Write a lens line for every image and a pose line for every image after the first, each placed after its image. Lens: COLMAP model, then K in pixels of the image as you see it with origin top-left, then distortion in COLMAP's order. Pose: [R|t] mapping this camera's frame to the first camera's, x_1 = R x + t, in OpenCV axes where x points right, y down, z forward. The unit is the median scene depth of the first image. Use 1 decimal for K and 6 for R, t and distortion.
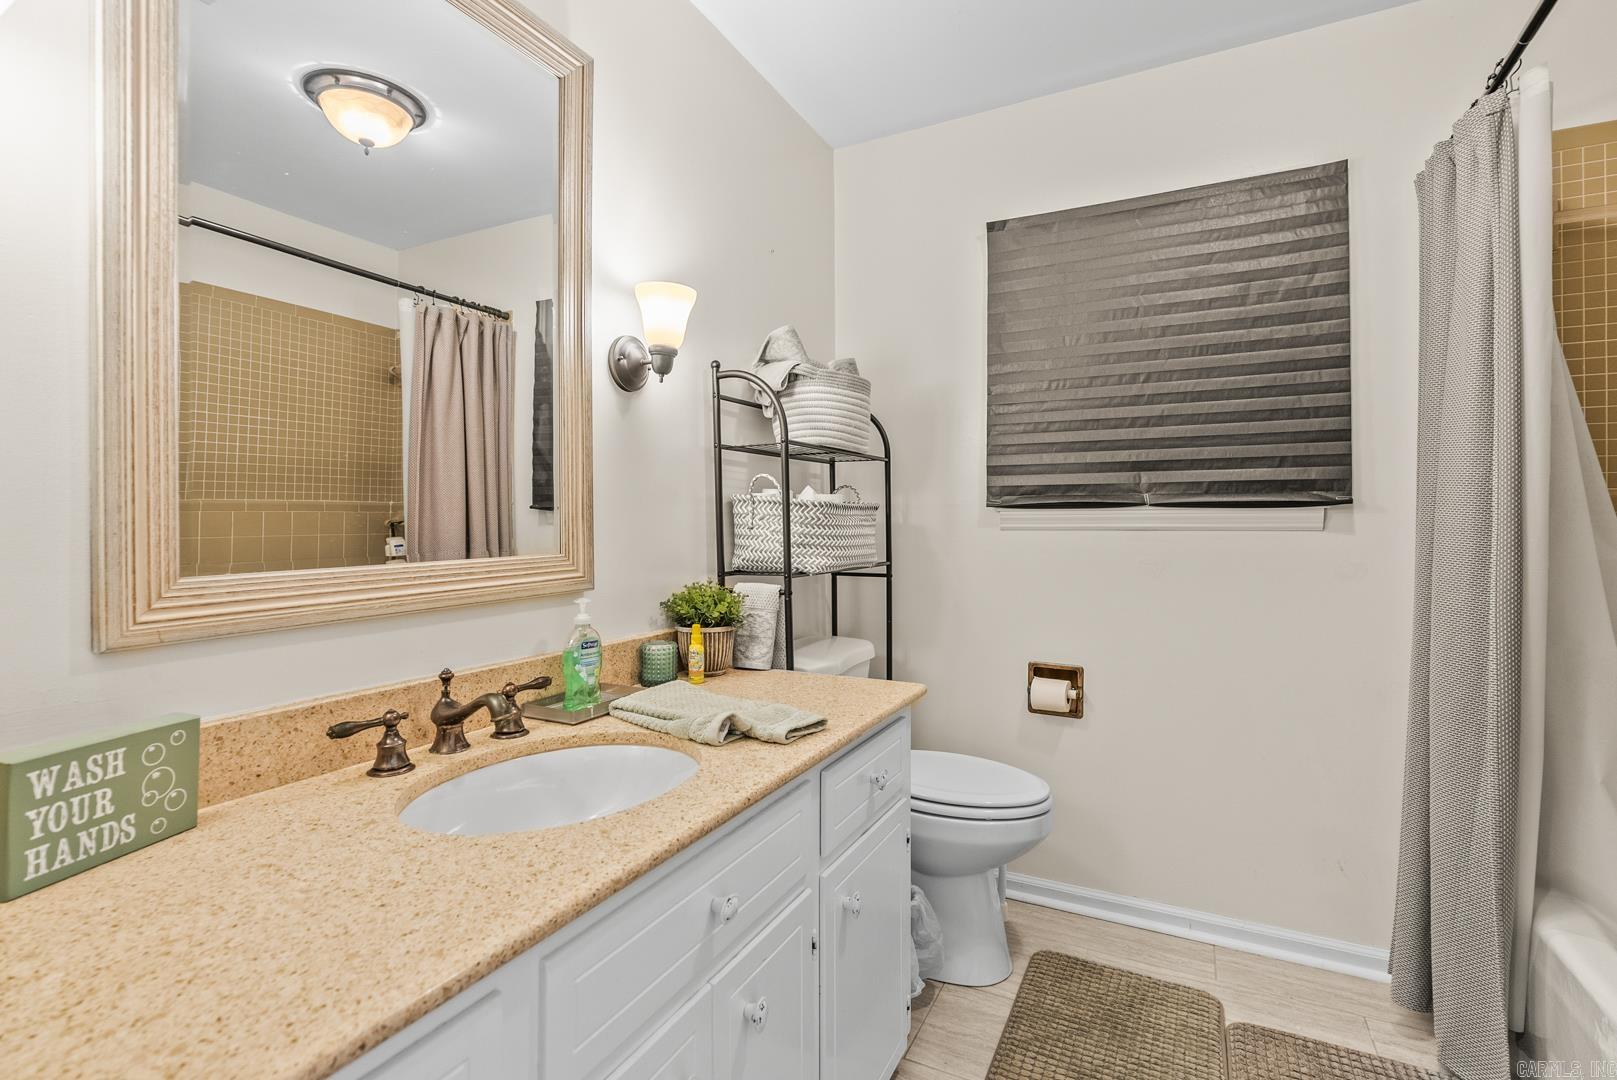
lens RADIAL K [[735.4, 0, 810.9], [0, 735.4, 531.9], [0, 0, 1]] dist [-0.004818, -0.000236]
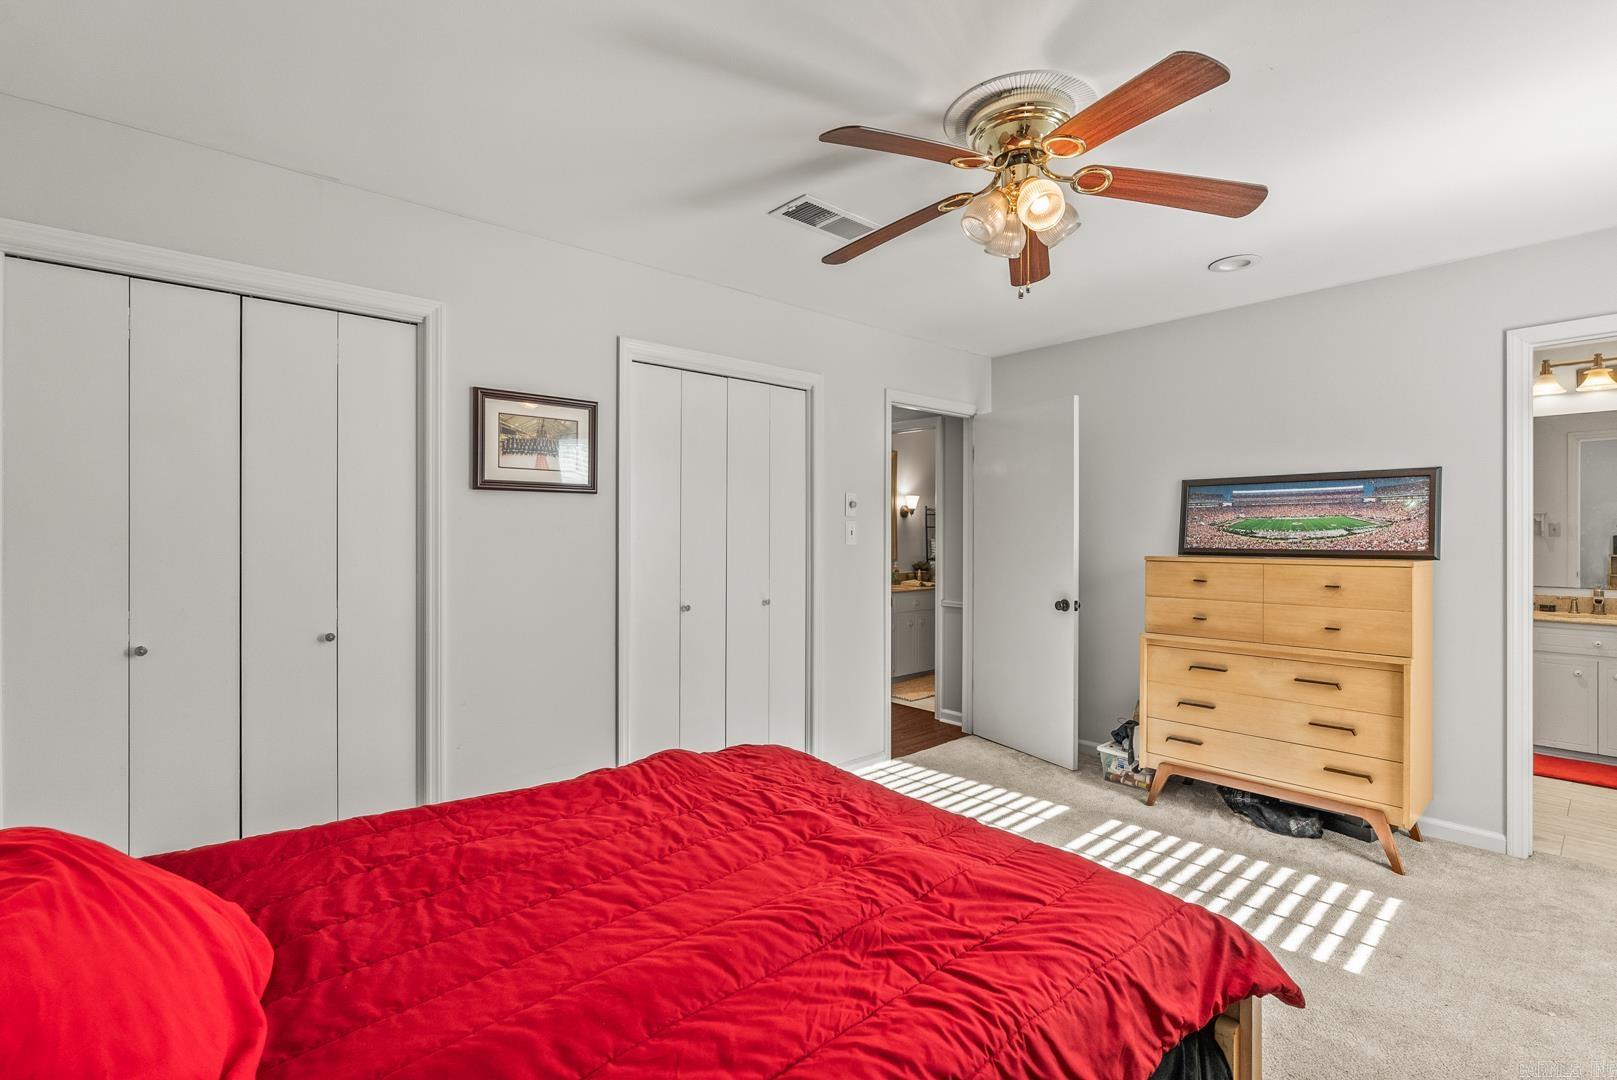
lens RADIAL K [[735.4, 0, 810.9], [0, 735.4, 531.9], [0, 0, 1]] dist [-0.004818, -0.000236]
pose [[0.933069, -0.002493, -0.359689, 0.863030], [-0.003237, 0.999877, -0.015328, -0.031273], [0.359683, 0.015467, 0.932946, -3.510881]]
